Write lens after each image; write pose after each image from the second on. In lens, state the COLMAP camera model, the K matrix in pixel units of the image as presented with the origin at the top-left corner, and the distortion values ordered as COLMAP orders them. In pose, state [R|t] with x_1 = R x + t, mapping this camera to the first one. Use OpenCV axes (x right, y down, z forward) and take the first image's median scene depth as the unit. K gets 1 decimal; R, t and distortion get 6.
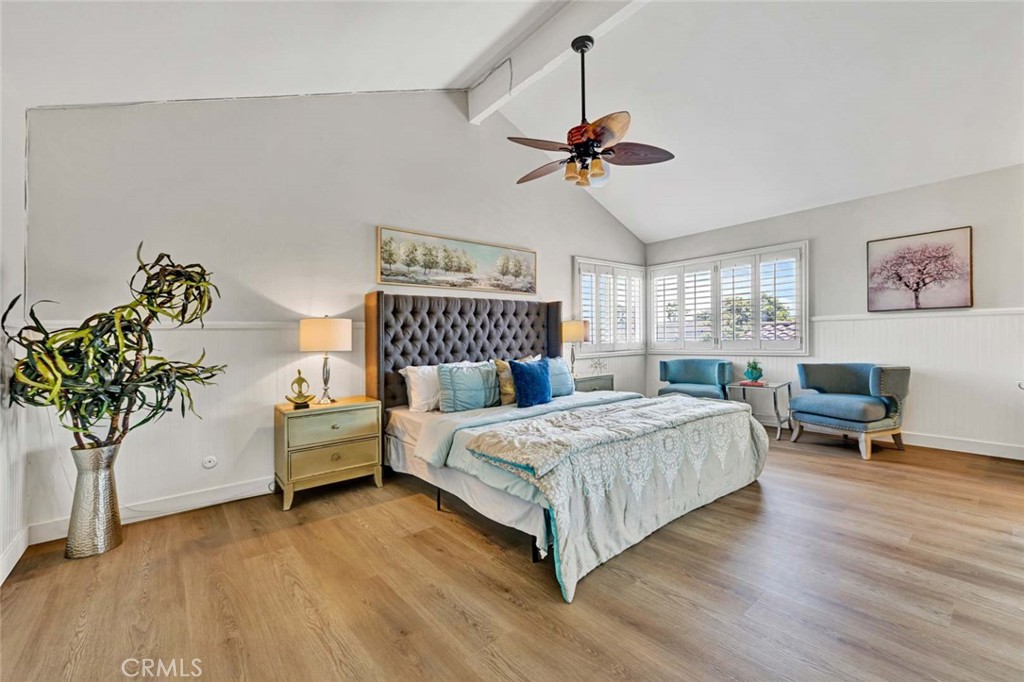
lens RADIAL K [[424.9, 0, 519.3], [0, 424.9, 338.9], [0, 0, 1]] dist [0.001633, 0.001478]
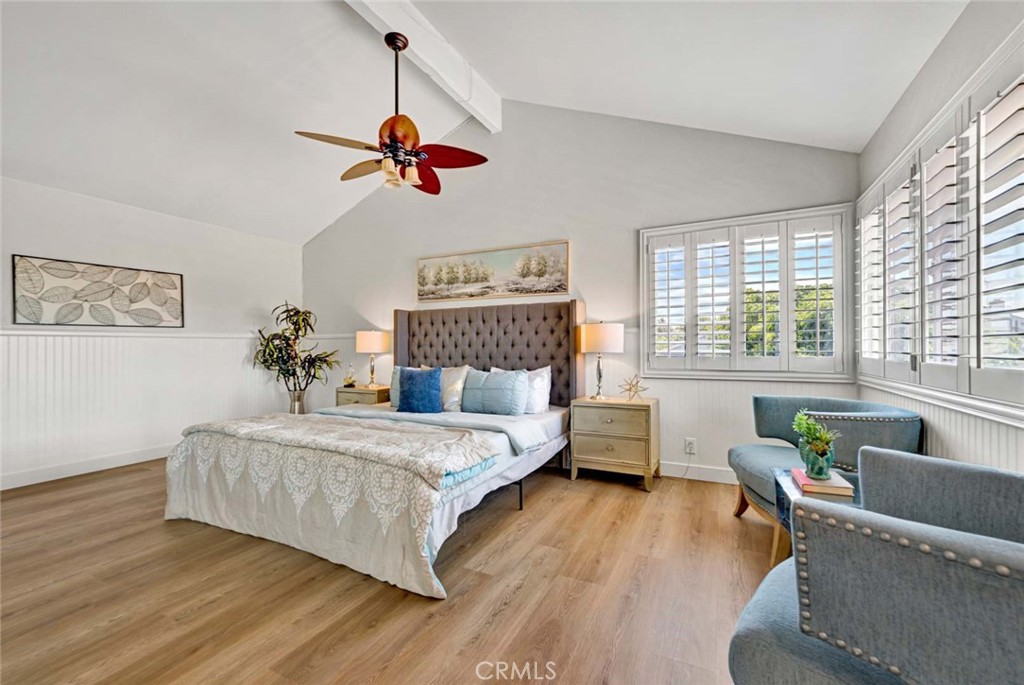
lens RADIAL K [[424.9, 0, 515.5], [0, 424.9, 341.8], [0, 0, 1]] dist [0.001633, 0.001478]
pose [[0.386873, 0.011853, -0.922057, 0.893720], [-0.003905, 0.999929, 0.011216, -0.022072], [0.922125, -0.000739, 0.386892, 0.692491]]
